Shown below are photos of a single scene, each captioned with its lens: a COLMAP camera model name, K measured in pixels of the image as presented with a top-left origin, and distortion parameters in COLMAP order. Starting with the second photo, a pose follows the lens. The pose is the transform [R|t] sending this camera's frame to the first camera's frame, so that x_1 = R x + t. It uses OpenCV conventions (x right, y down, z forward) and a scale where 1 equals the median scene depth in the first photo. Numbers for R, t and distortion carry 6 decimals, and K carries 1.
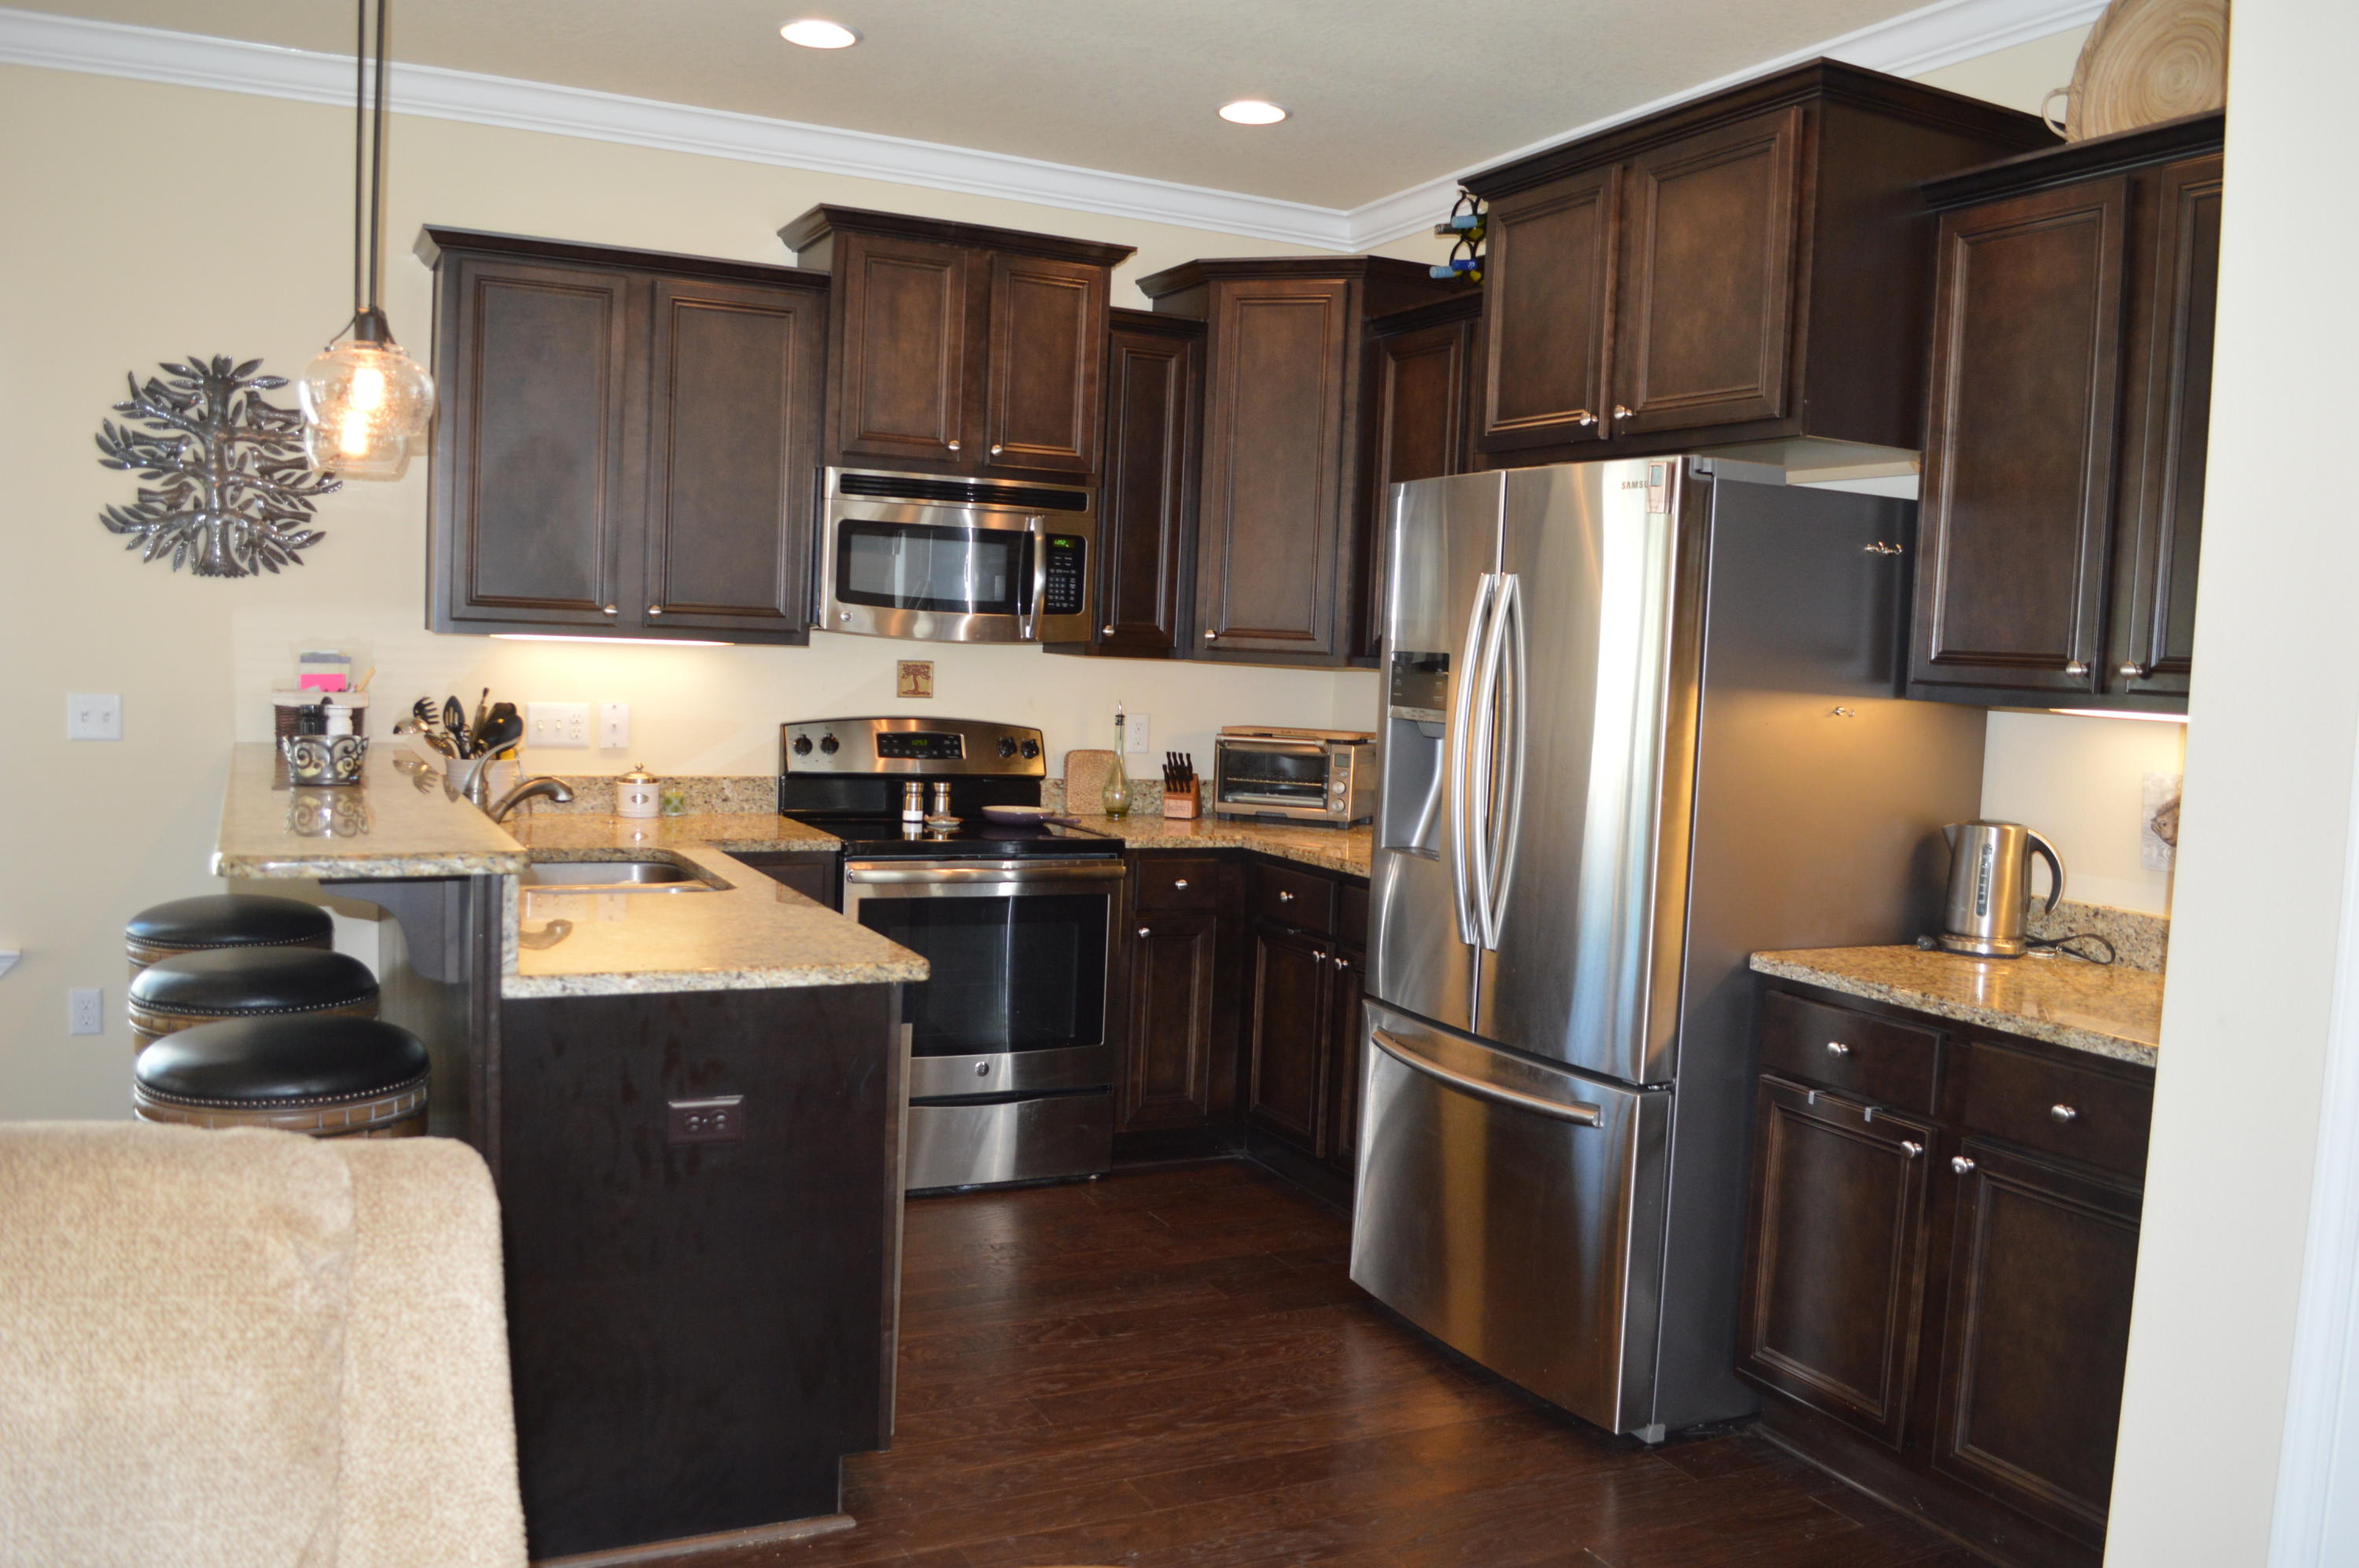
lens RADIAL K [[1876.1, 0, 1188.9], [0, 1876.1, 794.2], [0, 0, 1]] dist [-0.079534, 0.012534]
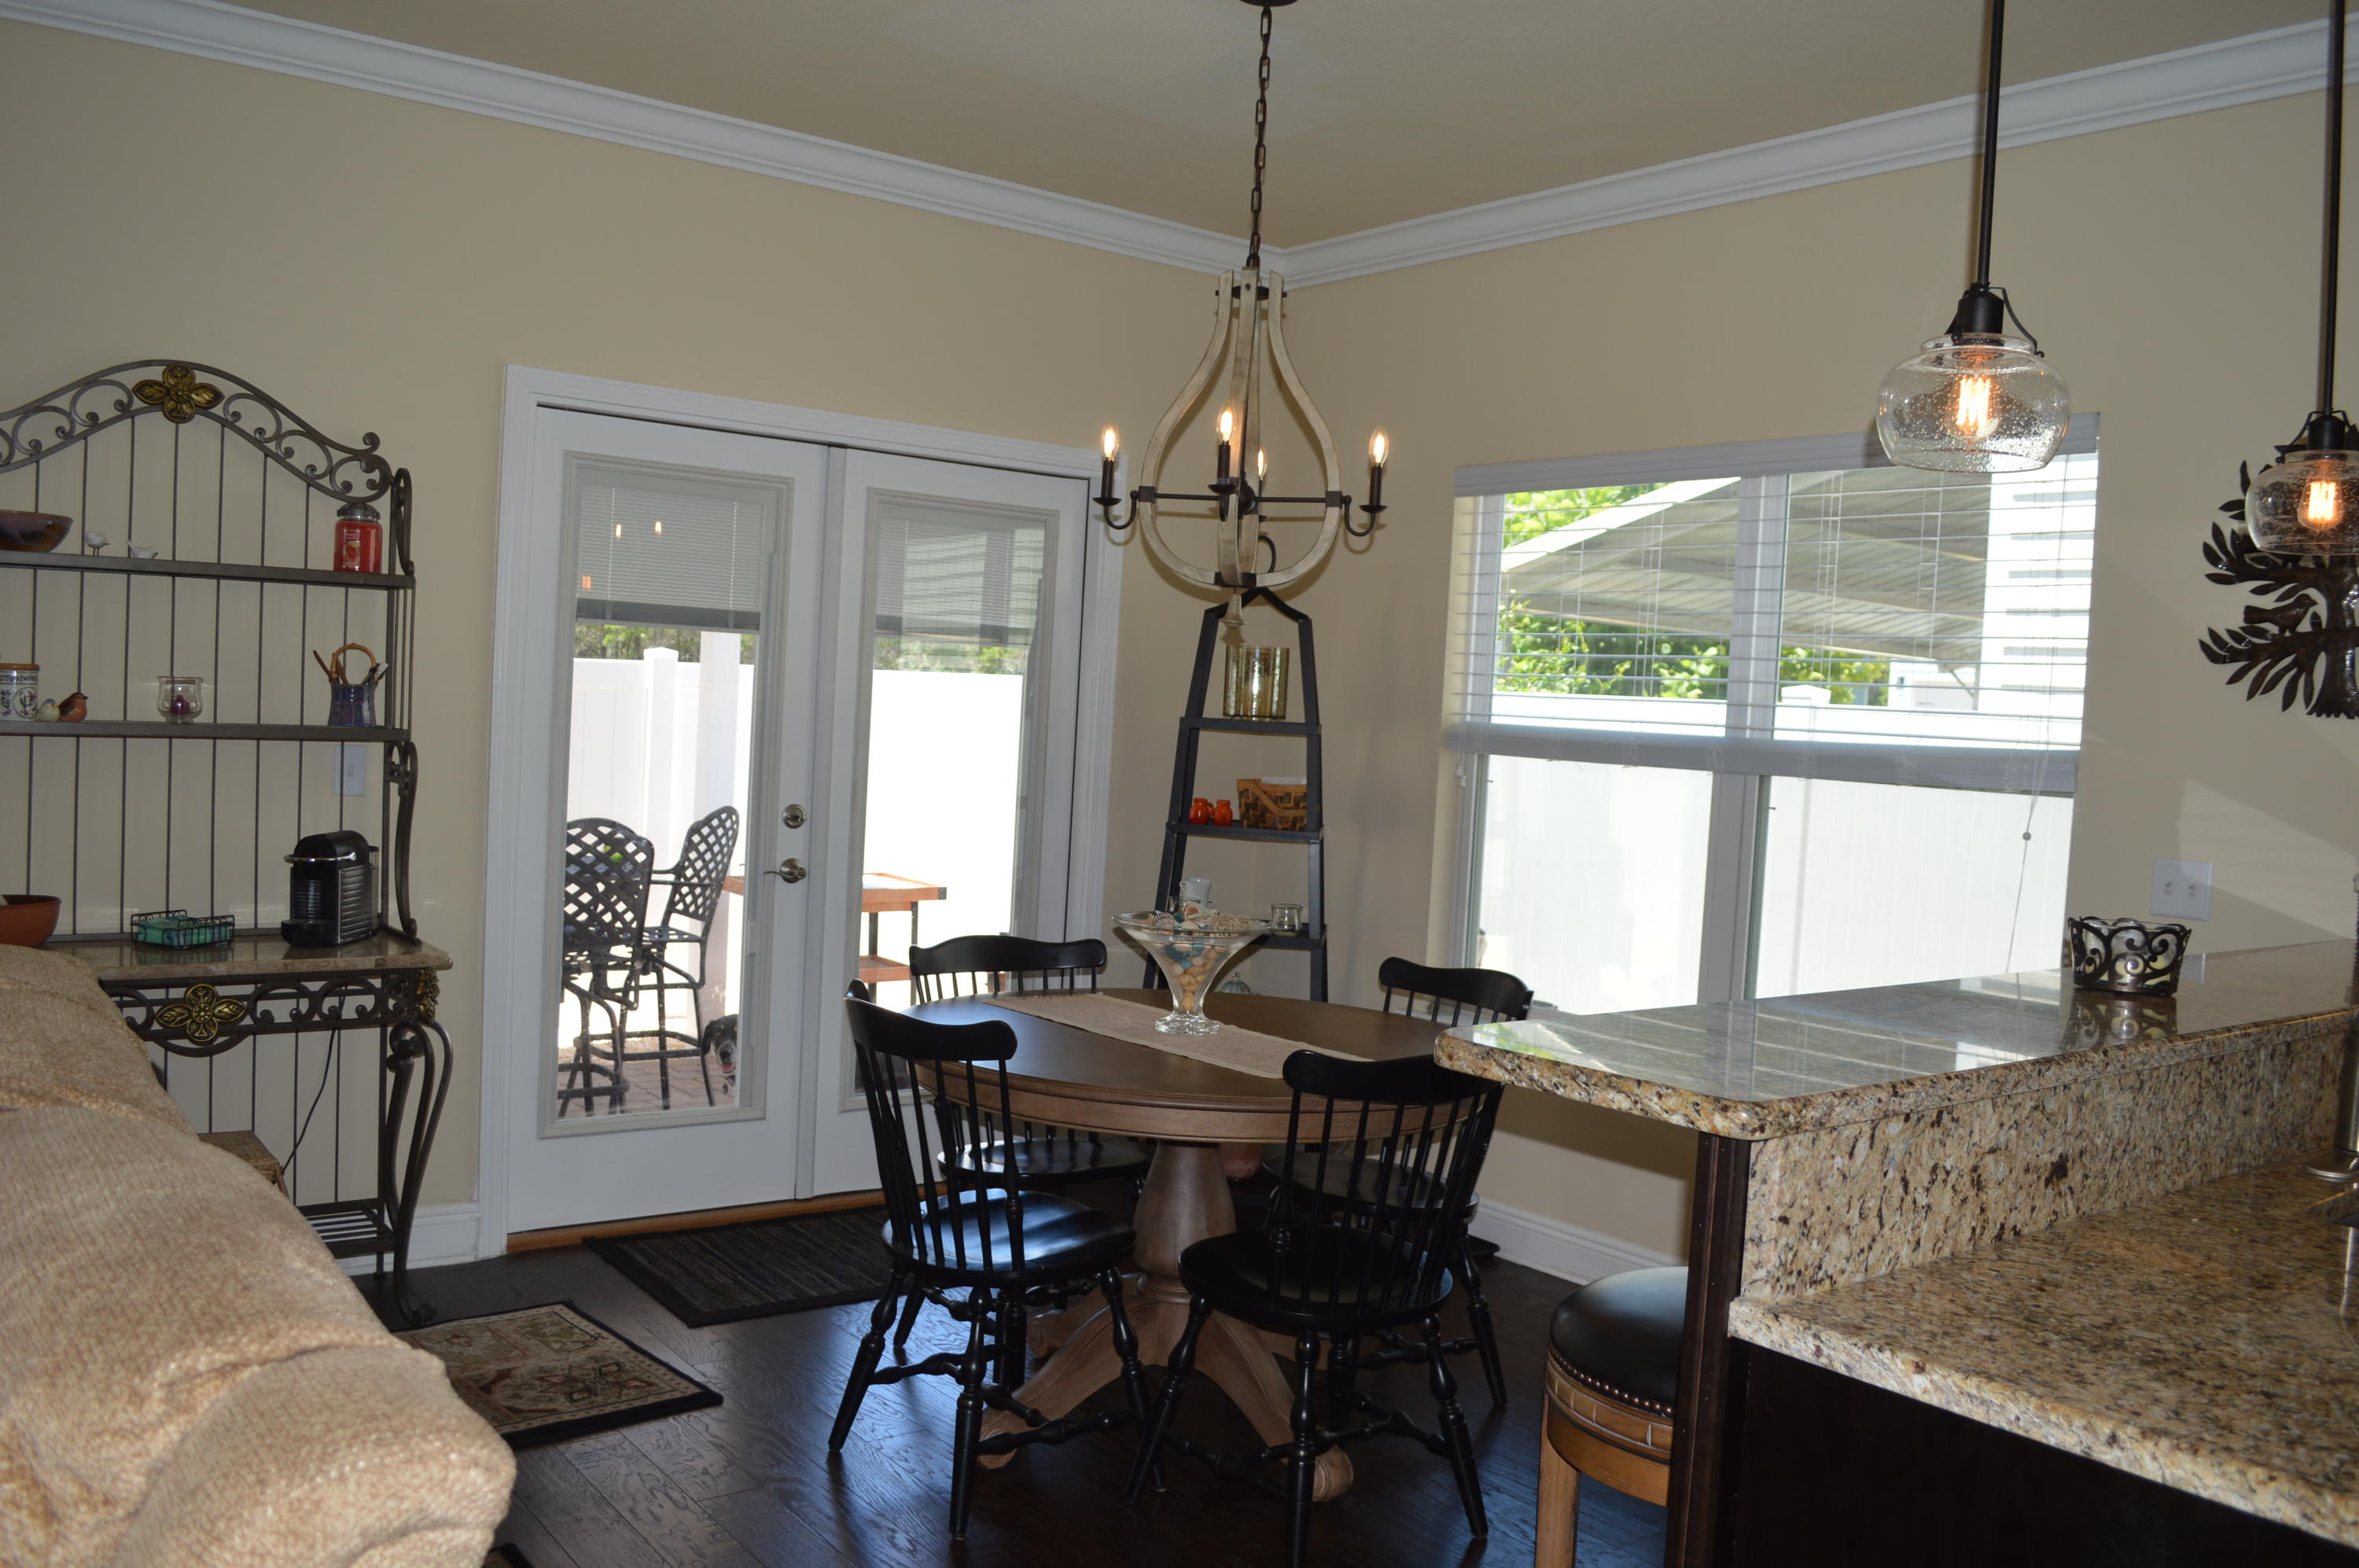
lens RADIAL K [[1876.1, 0, 1188.9], [0, 1876.1, 794.2], [0, 0, 1]] dist [-0.079534, 0.012534]
pose [[0.194503, 0.016658, -0.980760, 0.111918], [-0.121724, 0.992537, -0.007282, -0.024188], [0.973320, 0.120798, 0.195079, 0.396388]]
